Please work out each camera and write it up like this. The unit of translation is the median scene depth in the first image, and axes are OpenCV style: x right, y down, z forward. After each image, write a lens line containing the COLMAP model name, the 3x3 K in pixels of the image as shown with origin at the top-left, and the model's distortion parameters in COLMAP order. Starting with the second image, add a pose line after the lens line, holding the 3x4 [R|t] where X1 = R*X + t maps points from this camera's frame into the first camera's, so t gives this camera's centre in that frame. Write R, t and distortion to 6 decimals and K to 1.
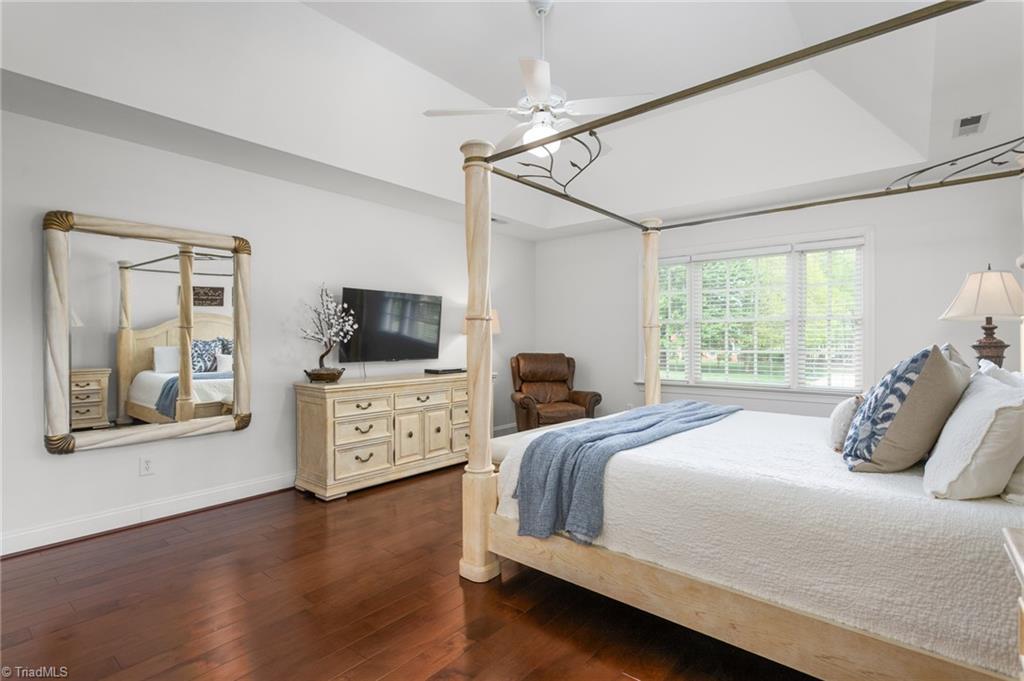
lens RADIAL K [[496.2, 0, 513.4], [0, 496.2, 350.5], [0, 0, 1]] dist [-0.001493, -0.000182]
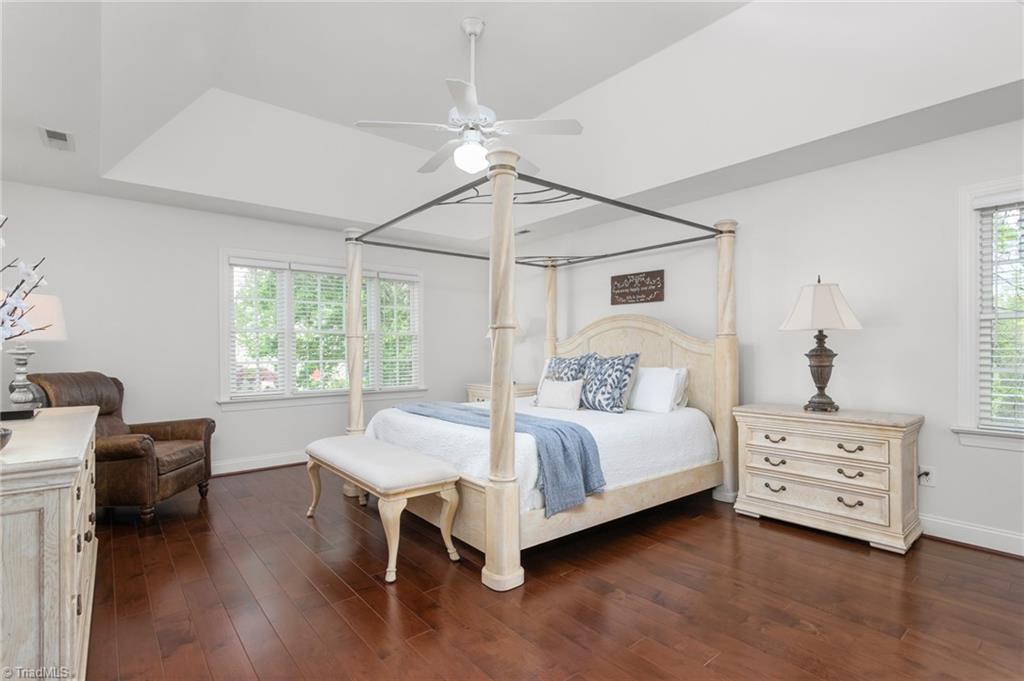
lens RADIAL K [[496.2, 0, 513.4], [0, 496.2, 350.5], [0, 0, 1]] dist [-0.001493, -0.000182]
pose [[0.205931, -0.000258, 0.978567, -1.383755], [0.026554, 0.999633, -0.005325, -0.013740], [-0.978206, 0.027082, 0.205862, 1.024194]]
